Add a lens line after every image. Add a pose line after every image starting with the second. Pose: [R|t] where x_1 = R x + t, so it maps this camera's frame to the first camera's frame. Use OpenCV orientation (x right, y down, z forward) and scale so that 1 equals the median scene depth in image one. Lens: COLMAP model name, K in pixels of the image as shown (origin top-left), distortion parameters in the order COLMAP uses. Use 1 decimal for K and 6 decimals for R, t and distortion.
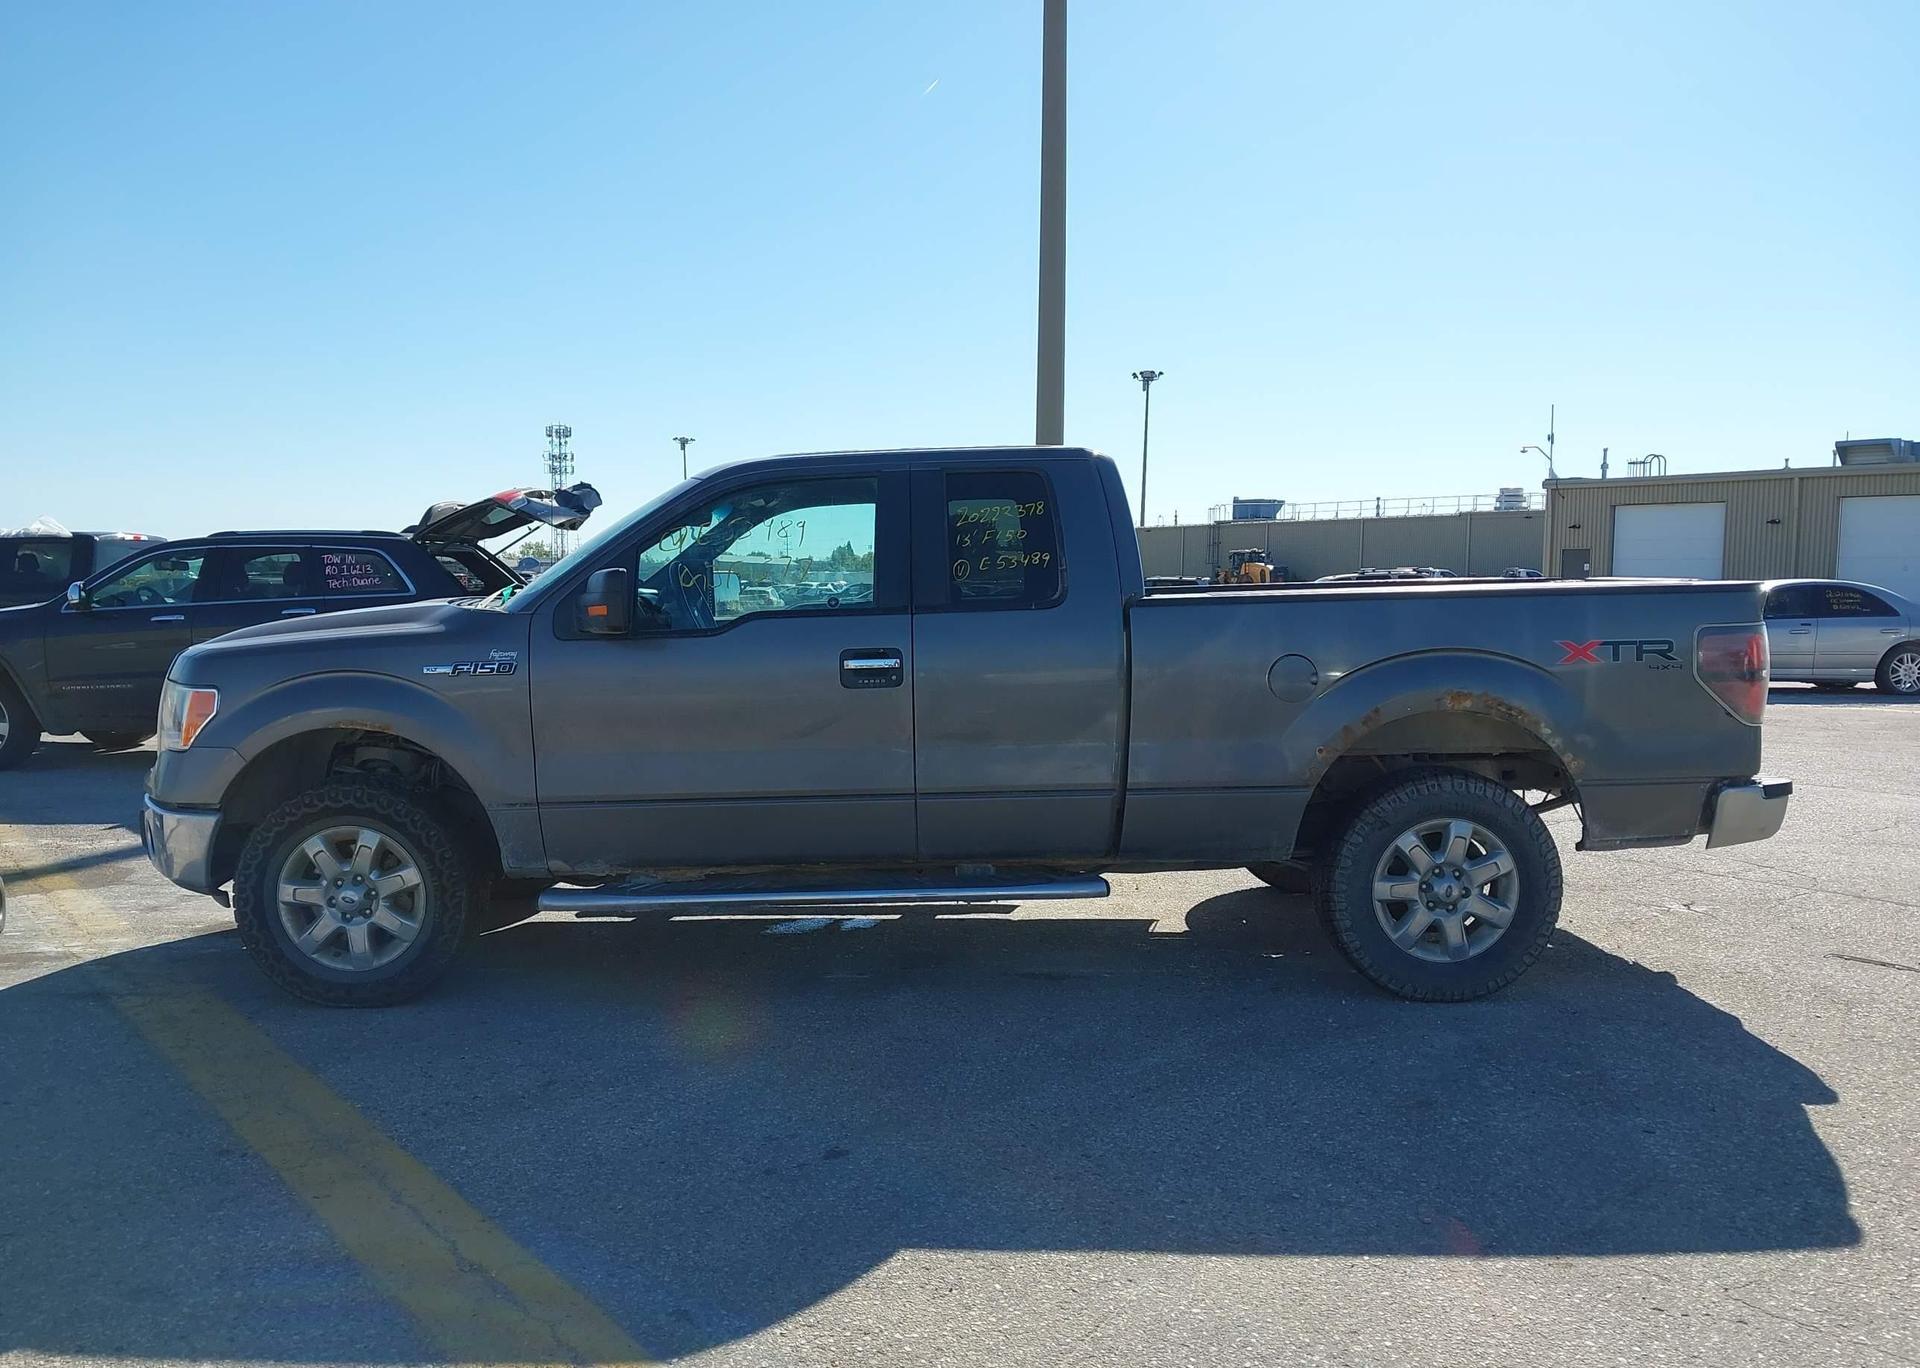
lens RADIAL K [[1515.6, 0, 955.4], [0, 1515.6, 677.1], [0, 0, 1]] dist [0.055530, -0.085123]
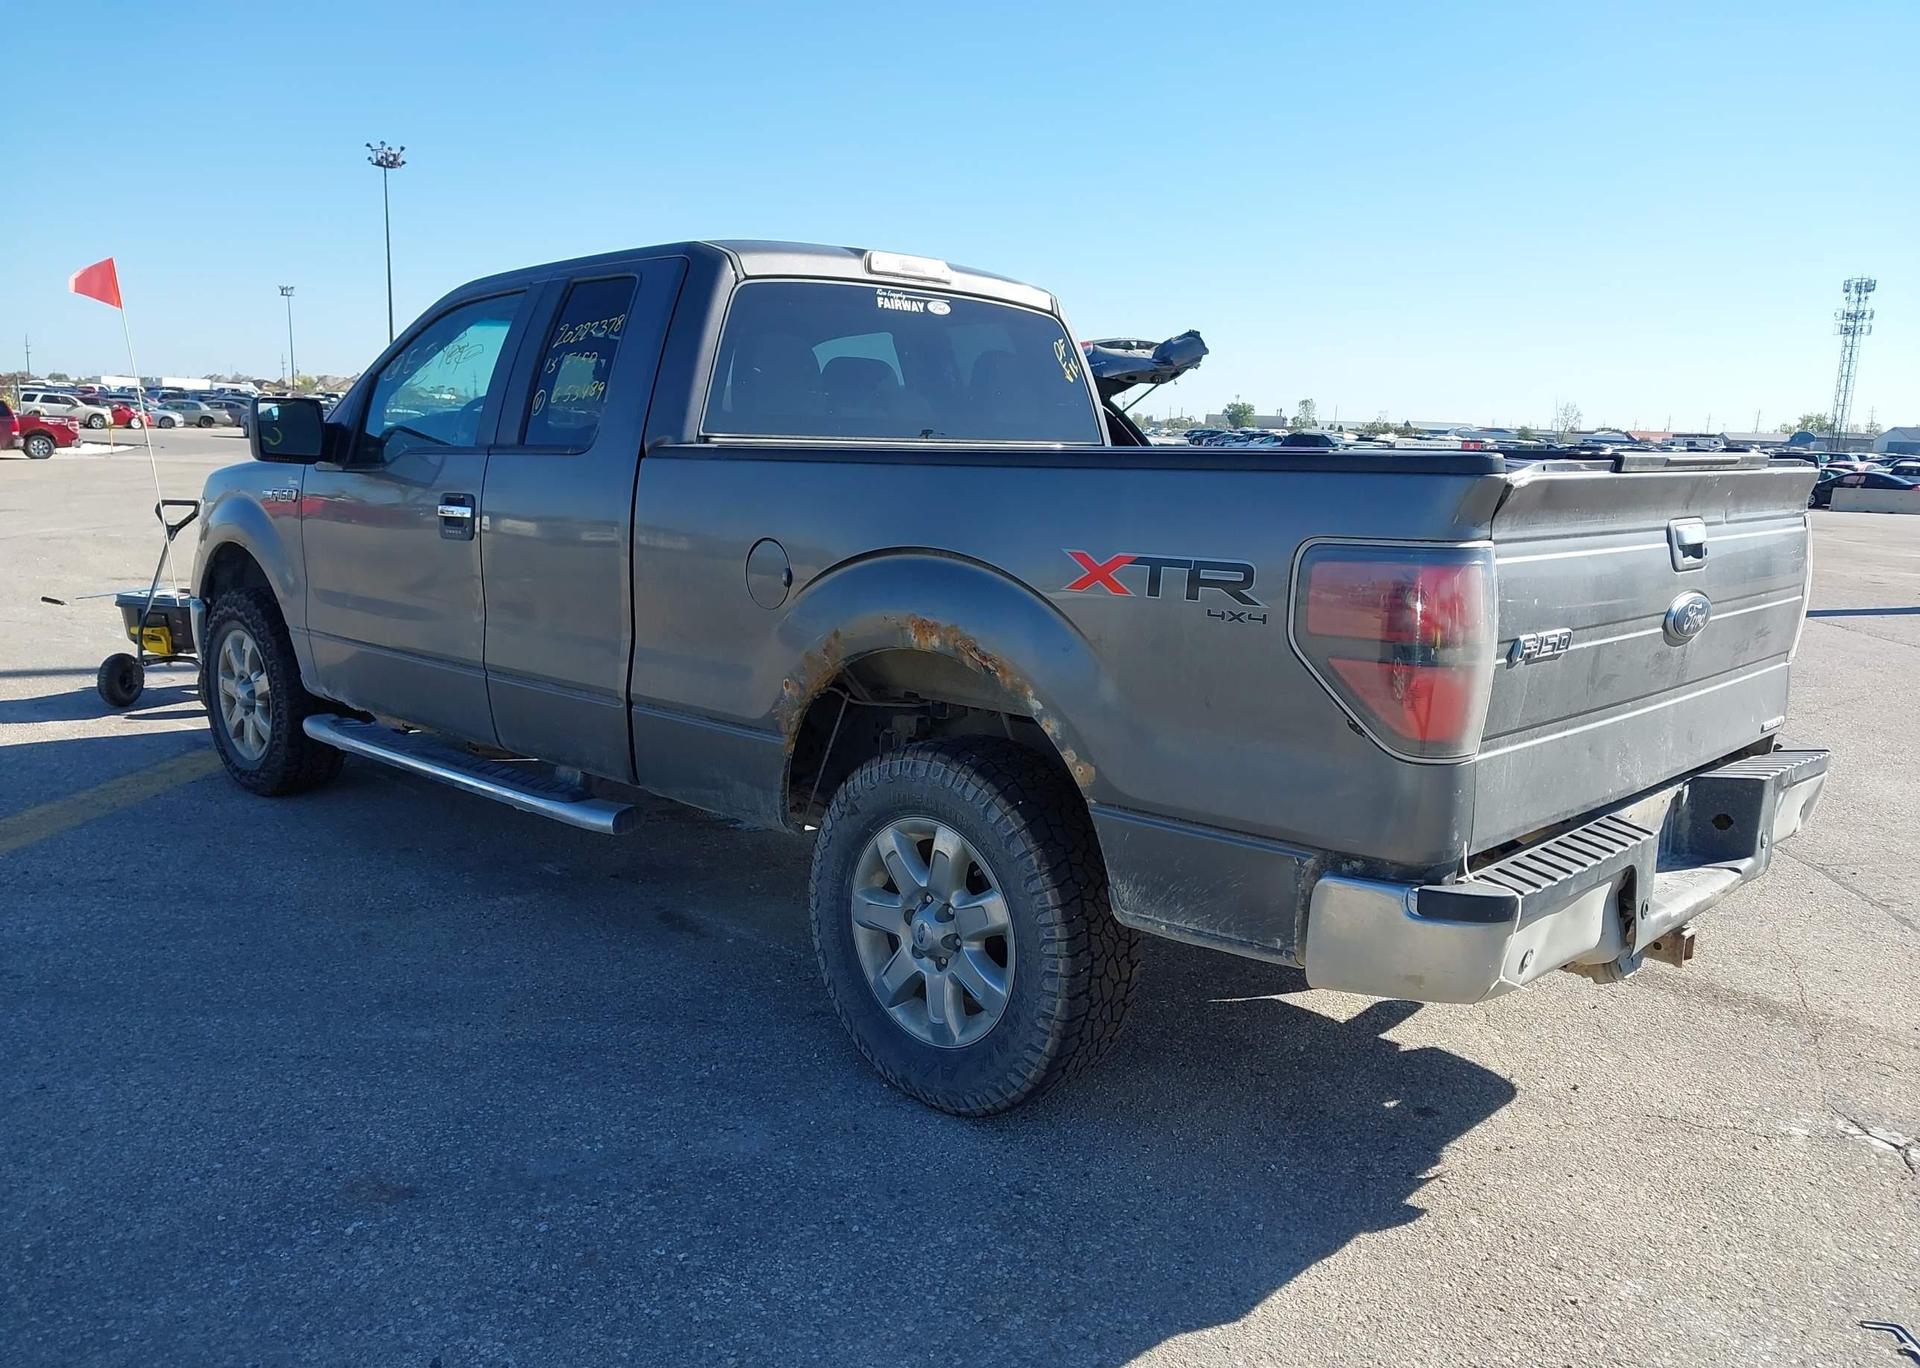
lens RADIAL K [[1515.6, 0, 967.4], [0, 1515.6, 717.5], [0, 0, 1]] dist [0.055530, -0.085123]
pose [[0.707054, 0.153645, -0.690267, 0.755403], [-0.077649, 0.987077, 0.140175, -0.036977], [0.702884, -0.045512, 0.709847, 0.574557]]
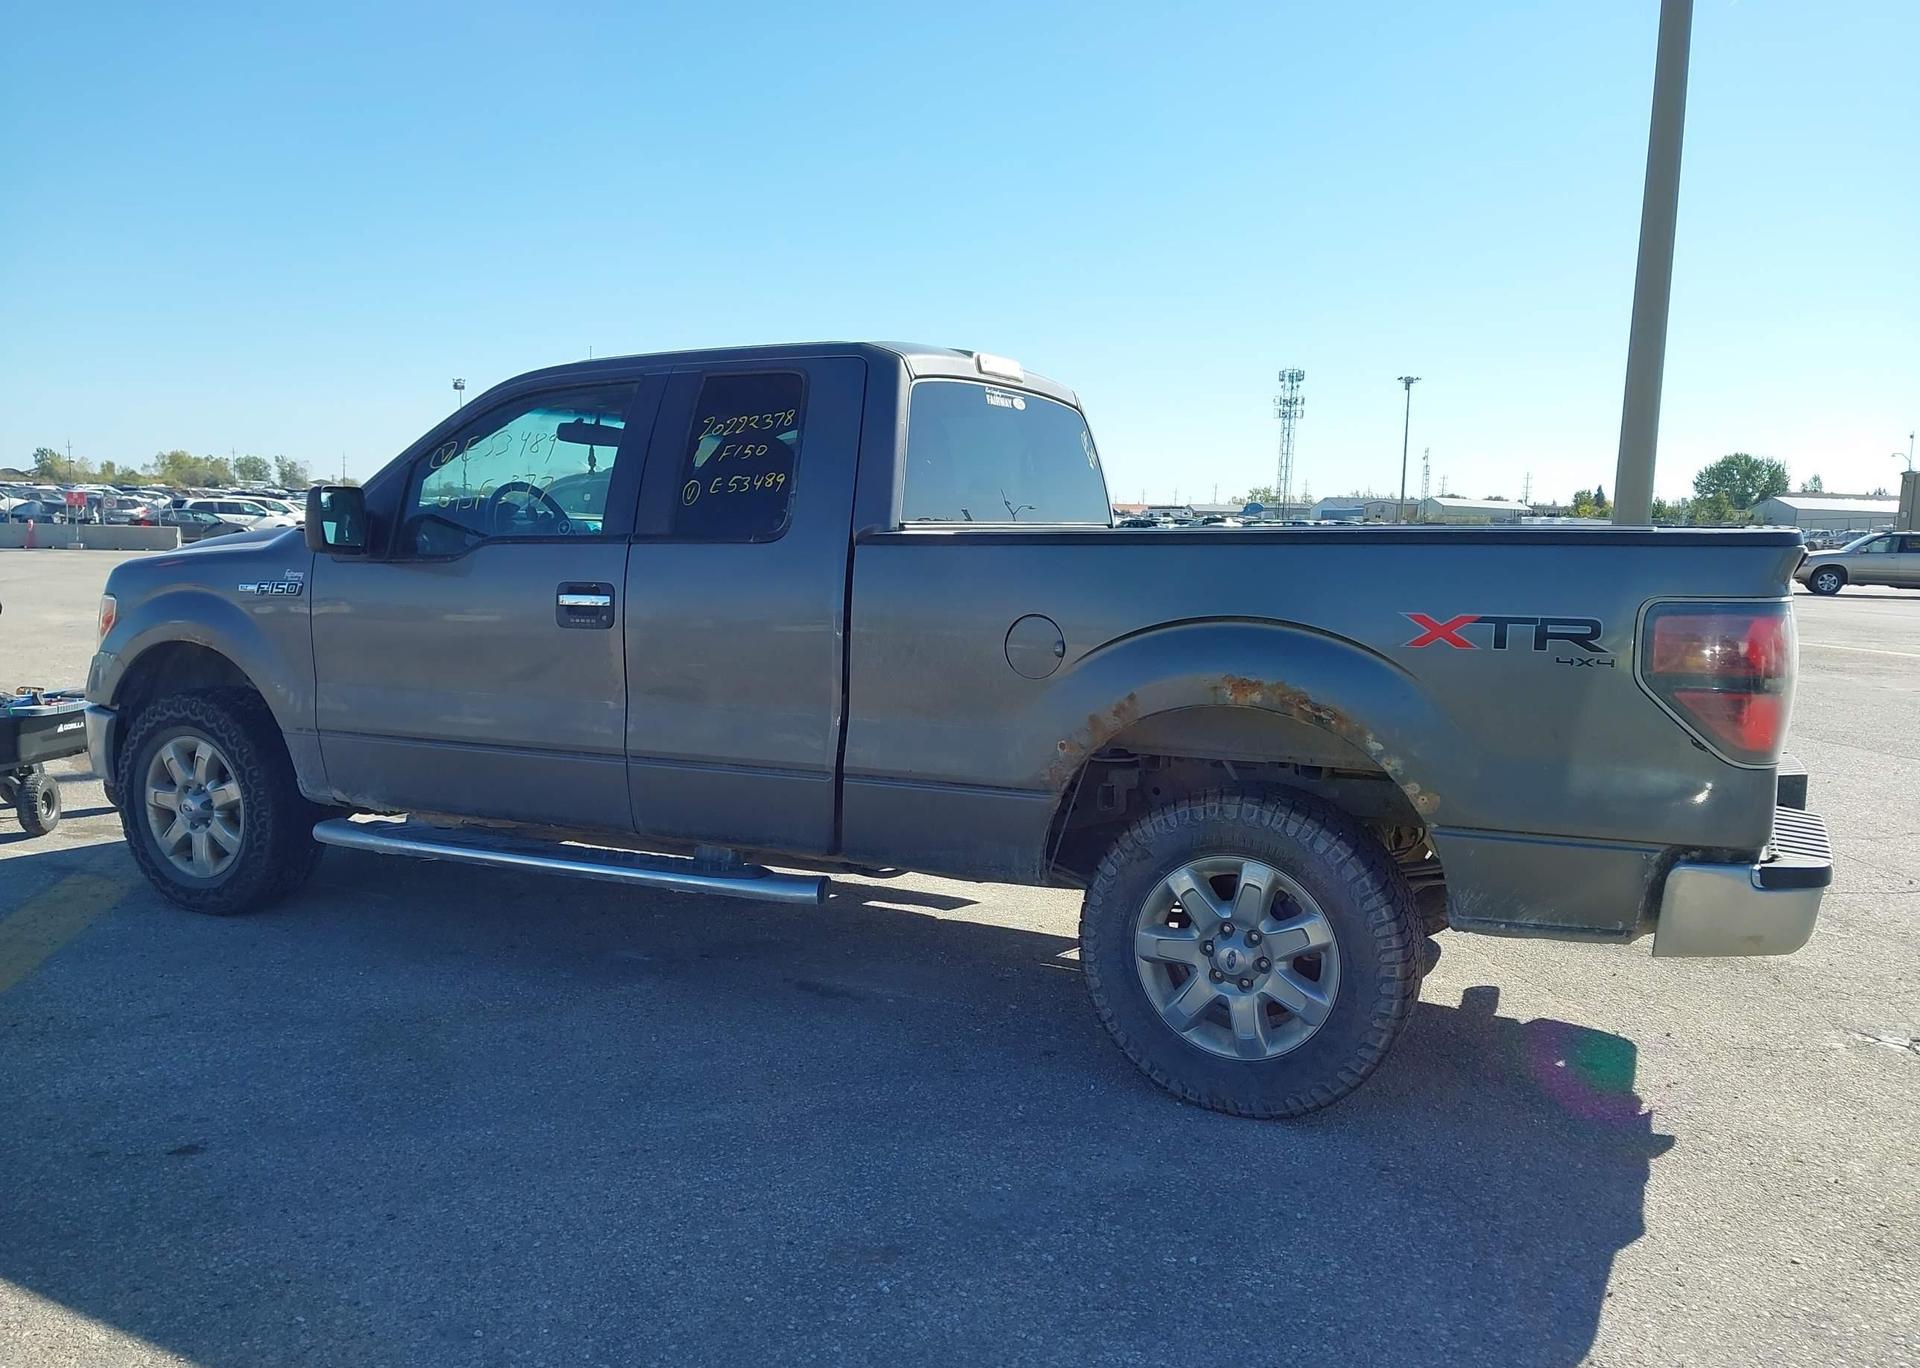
lens RADIAL K [[1515.6, 0, 959.3], [0, 1515.6, 692.4], [0, 0, 1]] dist [0.055530, -0.085123]
pose [[0.888520, 0.071484, -0.453236, 0.521294], [-0.050965, 0.997053, 0.057342, -0.016906], [0.455999, -0.027851, 0.889544, 0.321013]]
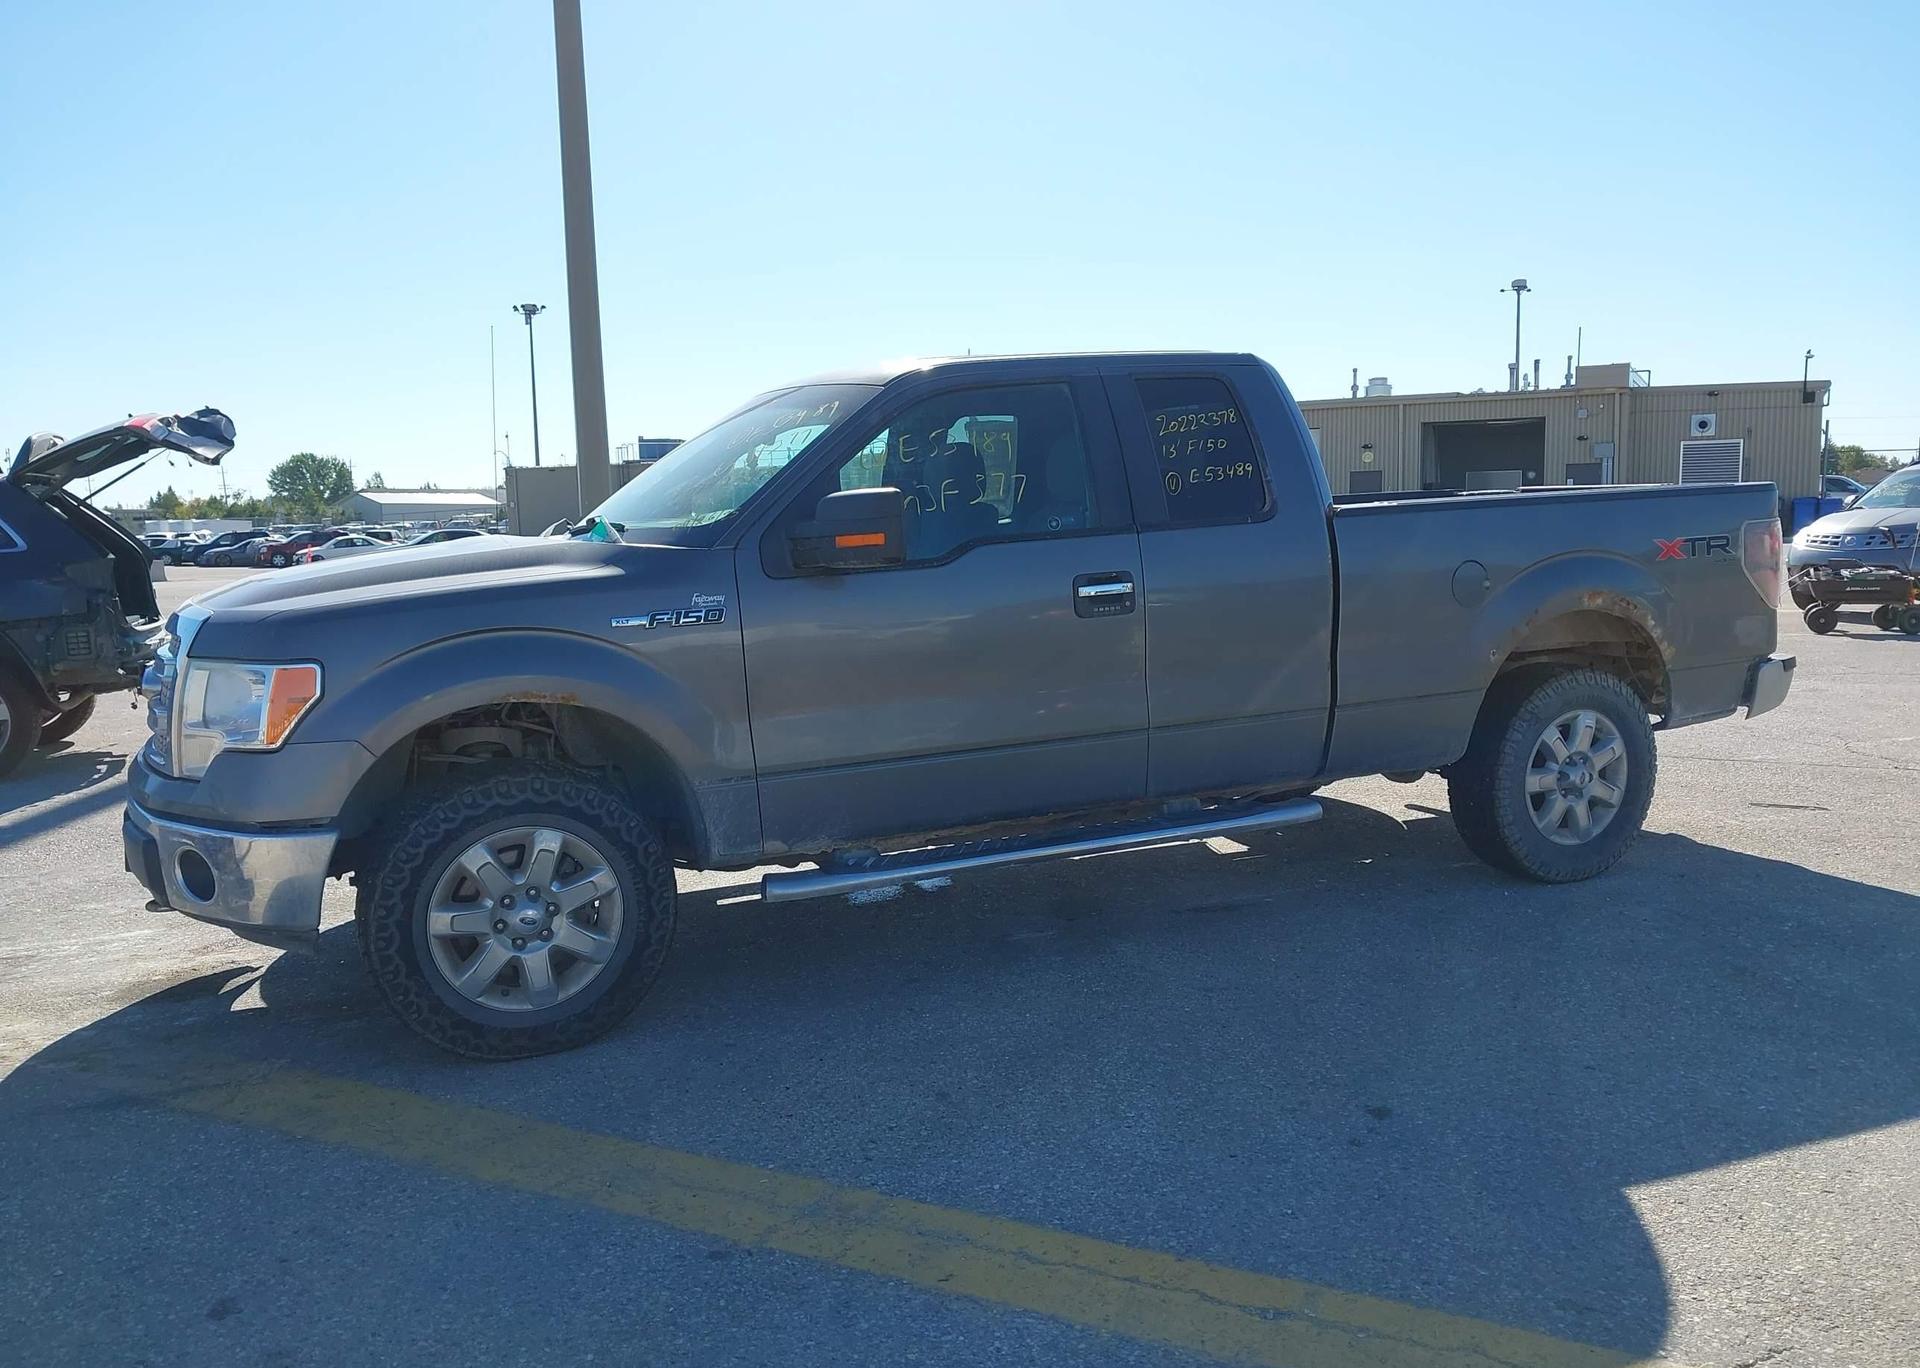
lens RADIAL K [[1515.6, 0, 960.4], [0, 1515.6, 678.3], [0, 0, 1]] dist [0.055530, -0.085123]
pose [[0.915111, -0.068382, 0.397361, -0.493277], [0.052945, 0.997360, 0.049704, -0.005174], [-0.399710, -0.024446, 0.916315, 0.198362]]
